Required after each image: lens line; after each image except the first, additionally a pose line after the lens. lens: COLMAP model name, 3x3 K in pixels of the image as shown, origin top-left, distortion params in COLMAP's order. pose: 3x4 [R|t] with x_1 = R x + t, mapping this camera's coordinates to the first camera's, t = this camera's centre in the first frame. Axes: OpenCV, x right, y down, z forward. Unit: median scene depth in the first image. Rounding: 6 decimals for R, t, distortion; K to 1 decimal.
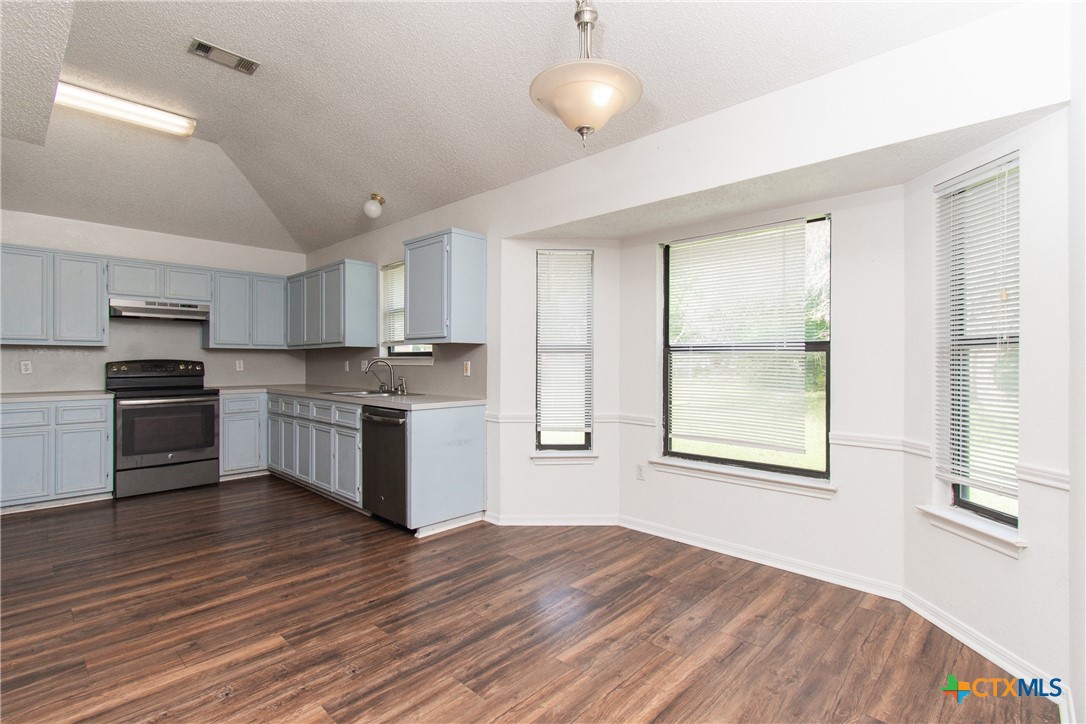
lens RADIAL K [[511.6, 0, 552.9], [0, 511.6, 366.2], [0, 0, 1]] dist [0.007871, -0.001229]
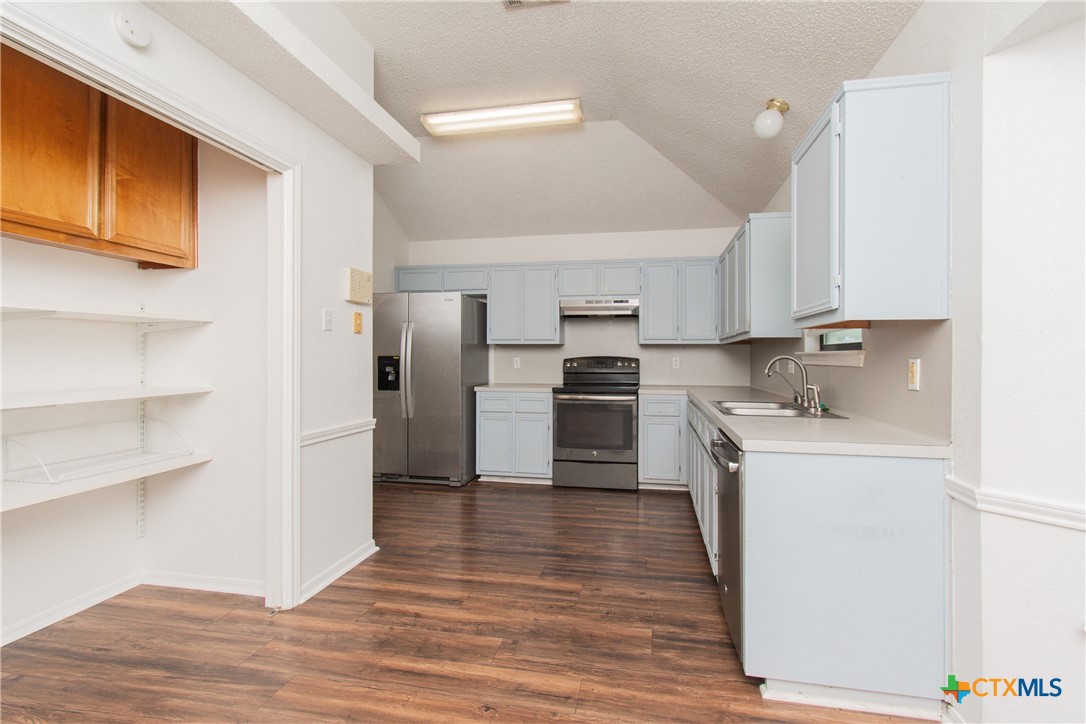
lens RADIAL K [[511.6, 0, 549.1], [0, 511.6, 351.4], [0, 0, 1]] dist [0.007871, -0.001229]
pose [[0.520884, -0.008874, -0.853581, 0.056953], [-0.012103, 0.999769, -0.017779, -0.003556], [0.853542, 0.019592, 0.520656, 0.419229]]
